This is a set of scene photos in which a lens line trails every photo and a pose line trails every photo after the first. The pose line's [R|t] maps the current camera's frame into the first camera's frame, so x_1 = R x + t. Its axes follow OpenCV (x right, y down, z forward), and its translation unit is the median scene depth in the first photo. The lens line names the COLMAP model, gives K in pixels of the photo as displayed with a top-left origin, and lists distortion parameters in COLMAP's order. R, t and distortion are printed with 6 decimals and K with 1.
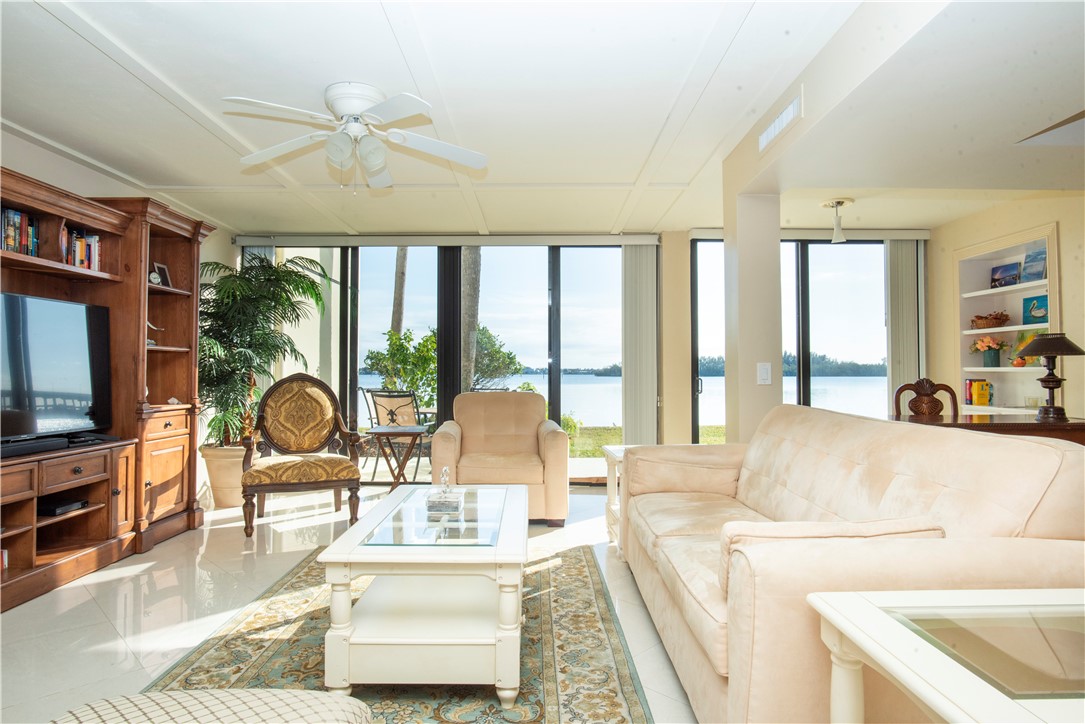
lens RADIAL K [[621.9, 0, 538.4], [0, 621.9, 361.7], [0, 0, 1]] dist [-0.040473, 0.015396]
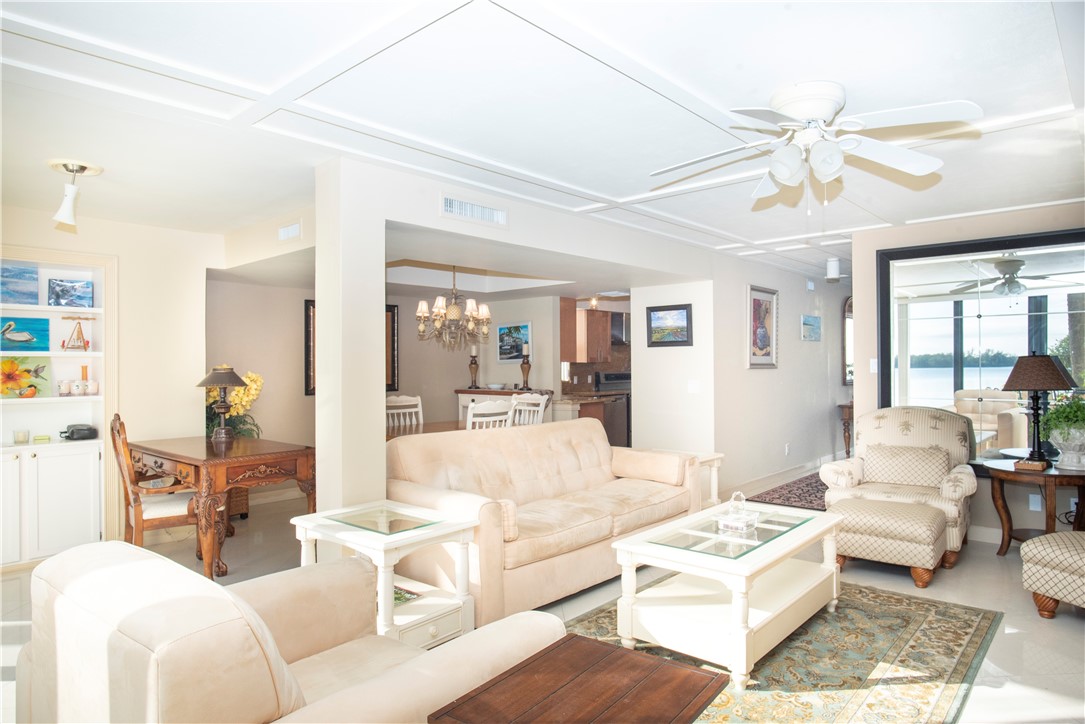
lens RADIAL K [[658.4, 0, 546.6], [0, 658.4, 355.7], [0, 0, 1]] dist [-0.025511, 0.000081]
pose [[-0.745622, 0.014333, 0.666216, -0.393034], [-0.005224, 0.999612, -0.027352, -0.030197], [-0.666349, -0.023875, -0.745257, 1.196065]]
